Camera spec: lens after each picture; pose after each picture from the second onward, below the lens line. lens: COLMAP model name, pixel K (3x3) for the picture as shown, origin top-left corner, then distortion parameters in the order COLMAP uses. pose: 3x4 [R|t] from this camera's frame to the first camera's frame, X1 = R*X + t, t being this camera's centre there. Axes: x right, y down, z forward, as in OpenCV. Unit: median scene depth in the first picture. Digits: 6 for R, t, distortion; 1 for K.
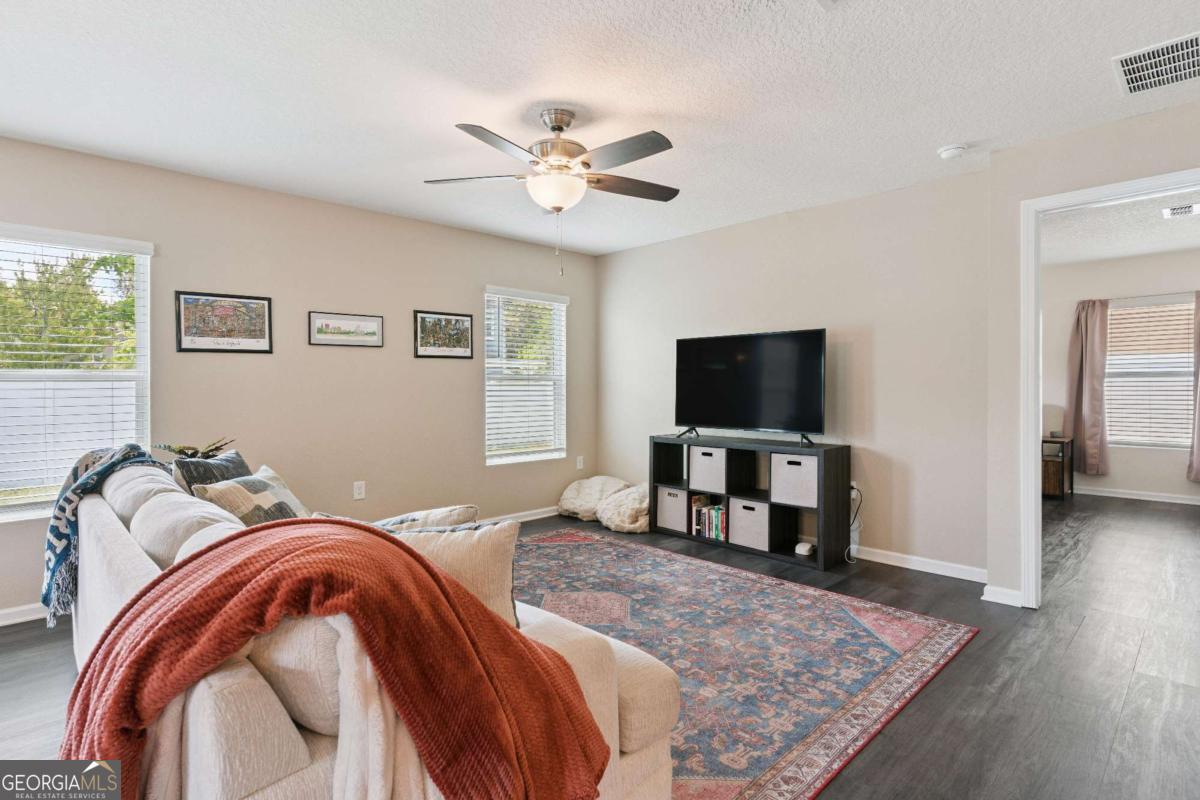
lens RADIAL K [[600.9, 0, 597.7], [0, 600.9, 385.8], [0, 0, 1]] dist [0.003043, 0.002044]
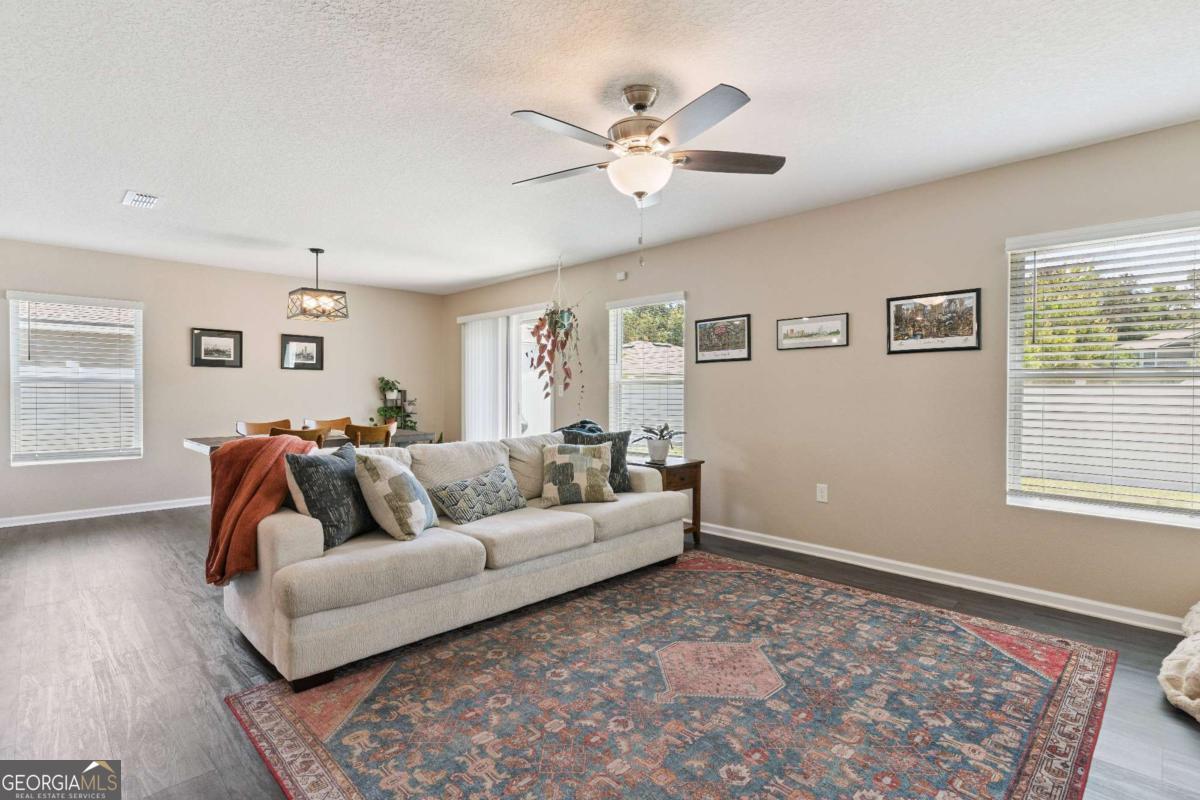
lens RADIAL K [[571.6, 0, 592.1], [0, 571.6, 392.7], [0, 0, 1]] dist [0.004799, -0.000692]
pose [[-0.001311, 0.007915, -0.999968, 0.598118], [-0.003495, 0.999963, 0.007919, 0.002906], [0.999993, 0.003505, -0.001284, 0.687611]]
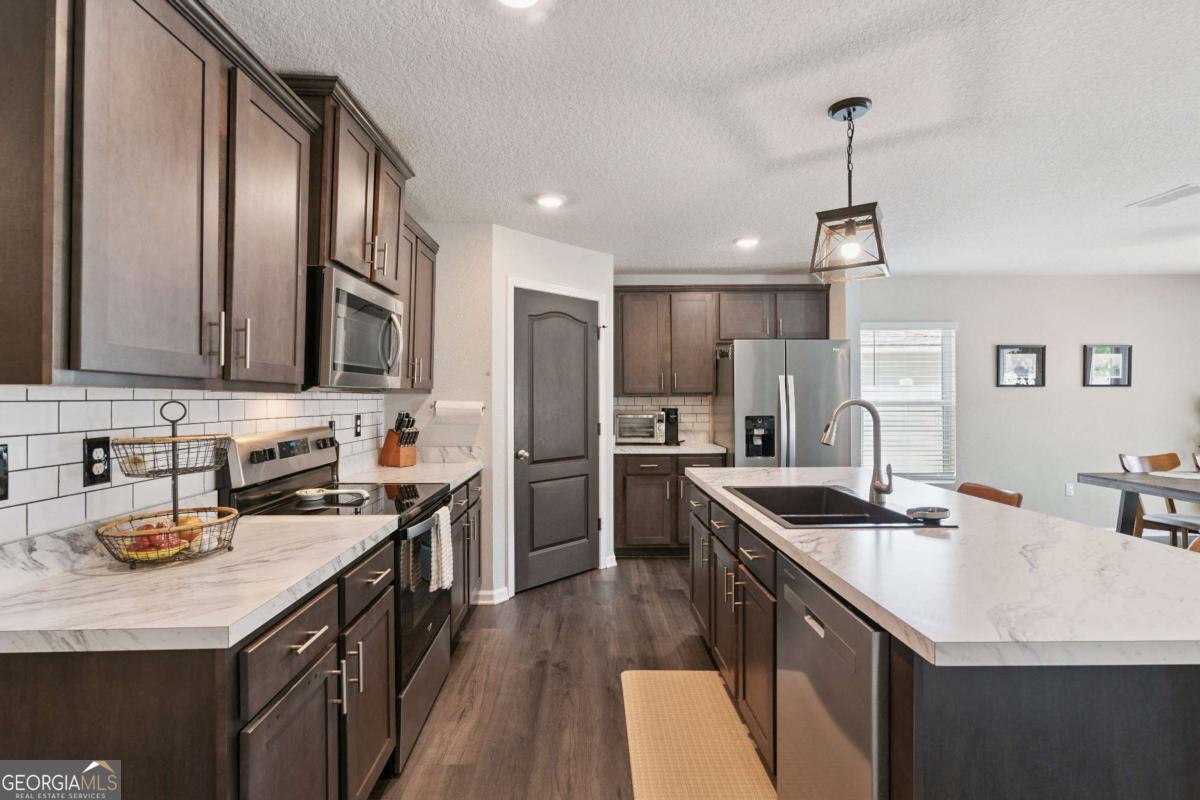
lens RADIAL K [[571.6, 0, 598.4], [0, 571.6, 396.1], [0, 0, 1]] dist [0.004799, -0.000692]
pose [[-0.678992, 0.012532, -0.734039, 0.769927], [0.010599, 0.999917, 0.007267, -0.049025], [0.734069, -0.002846, -0.679069, -0.132210]]
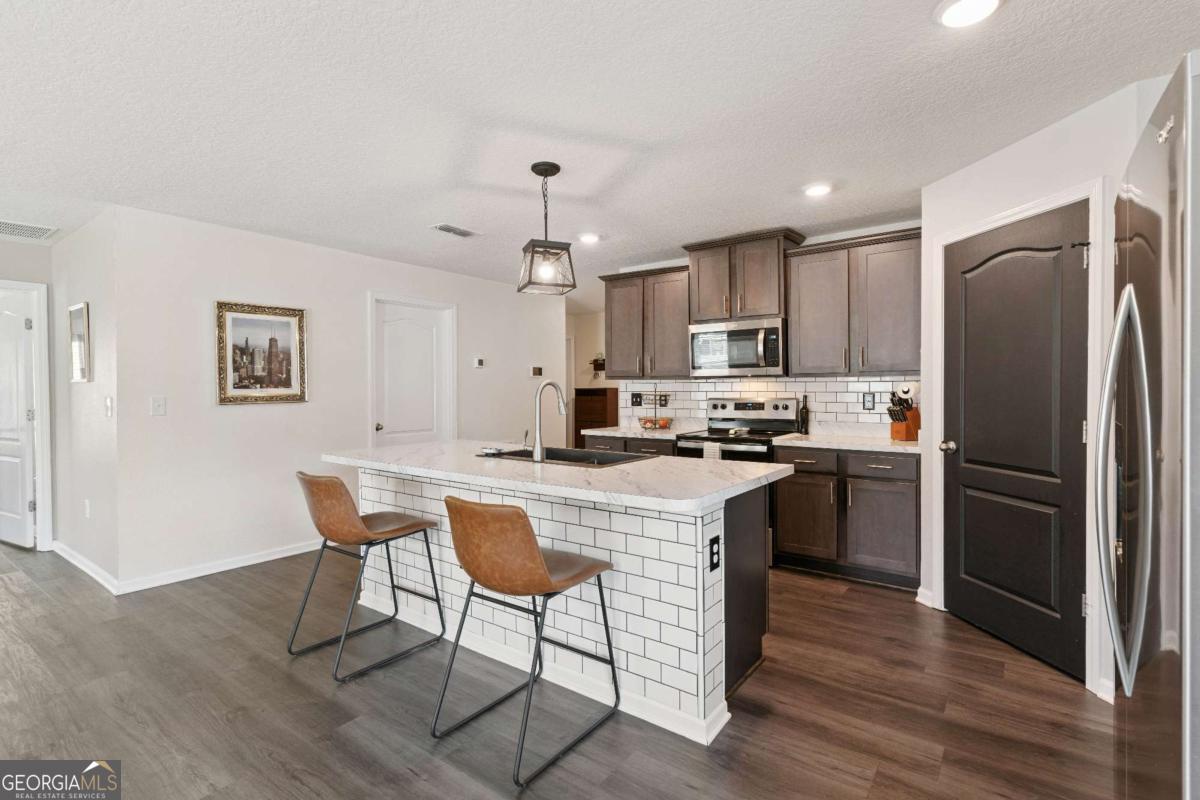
lens RADIAL K [[571.6, 0, 608.8], [0, 571.6, 398.0], [0, 0, 1]] dist [0.004799, -0.000692]
pose [[-0.164951, -0.000909, 0.986301, -0.618422], [0.005959, 0.999980, 0.001918, -0.014414], [-0.986284, 0.006194, -0.164943, -0.295195]]
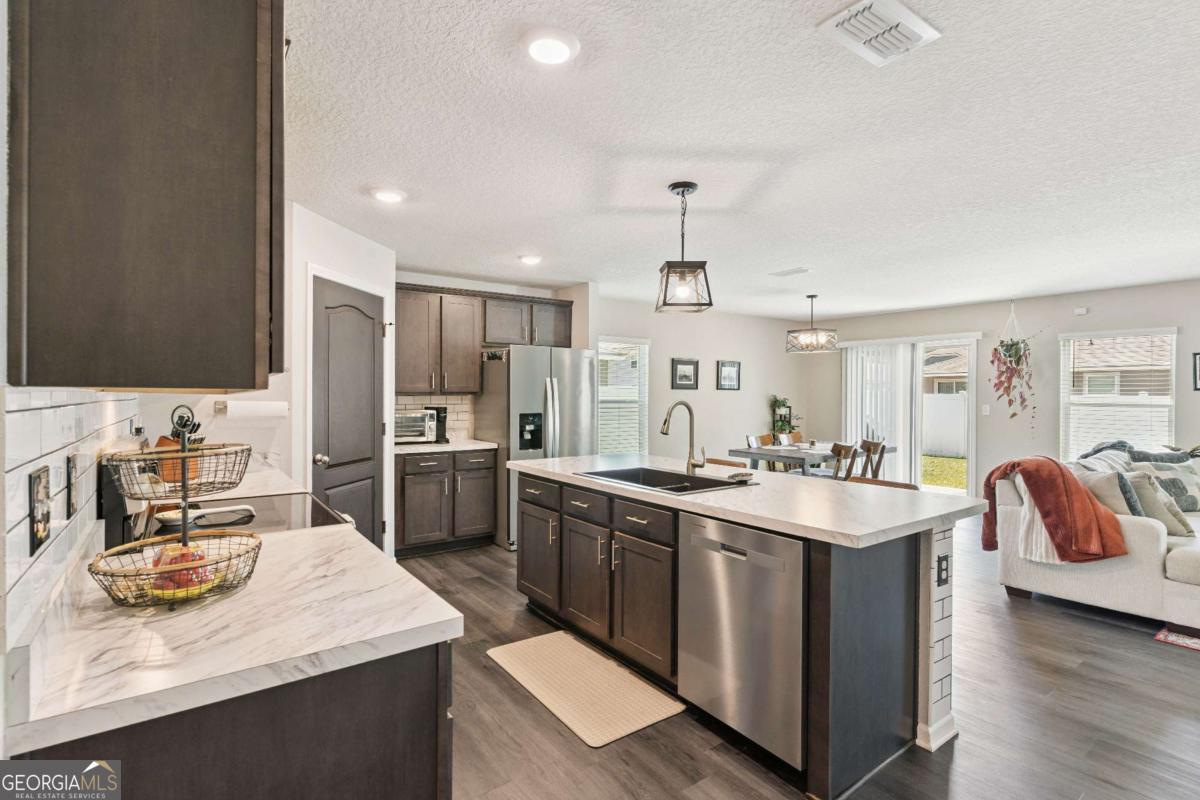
lens RADIAL K [[571.6, 0, 600.7], [0, 571.6, 395.3], [0, 0, 1]] dist [0.004799, -0.000692]
pose [[-0.139737, 0.013421, -0.990098, 0.968603], [-0.001835, 0.999903, 0.013813, -0.056369], [0.990187, 0.003747, -0.139699, -0.335424]]
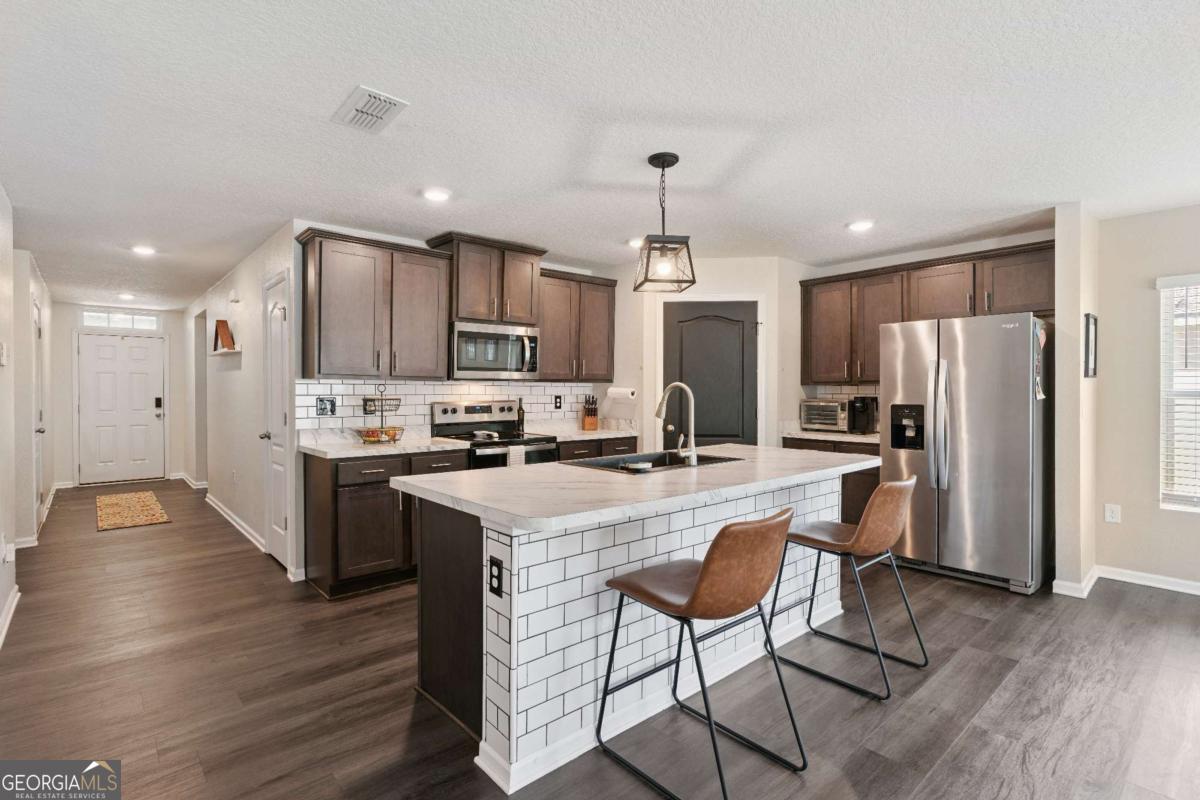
lens RADIAL K [[571.6, 0, 599.5], [0, 571.6, 397.8], [0, 0, 1]] dist [0.004799, -0.000692]
pose [[-0.998837, 0.010321, 0.047097, 0.230207], [0.010893, 0.999870, 0.011903, -0.029450], [-0.046968, 0.012402, -0.998819, 0.414676]]
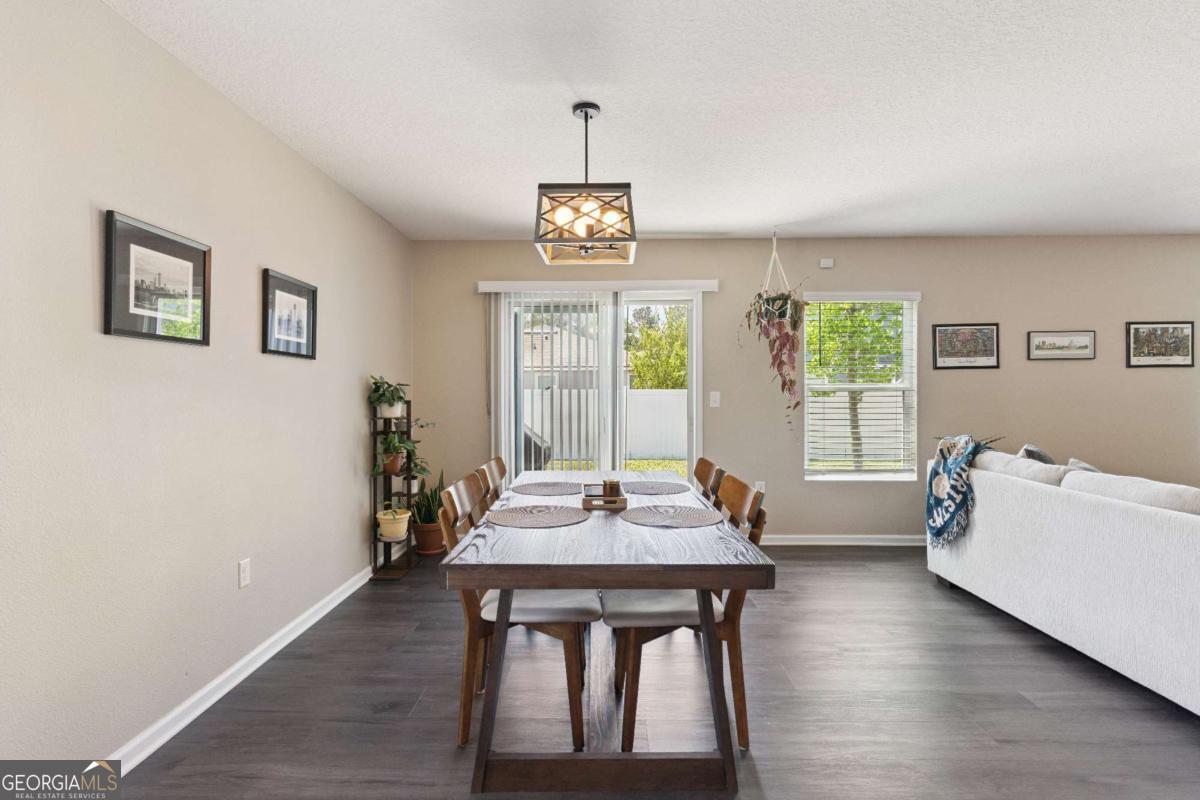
lens RADIAL K [[571.6, 0, 594.1], [0, 571.6, 393.6], [0, 0, 1]] dist [0.004799, -0.000692]
pose [[0.702671, 0.004505, -0.711500, -0.290033], [-0.002483, 0.999989, 0.003880, -0.004662], [0.711510, -0.000960, 0.702675, -0.410359]]
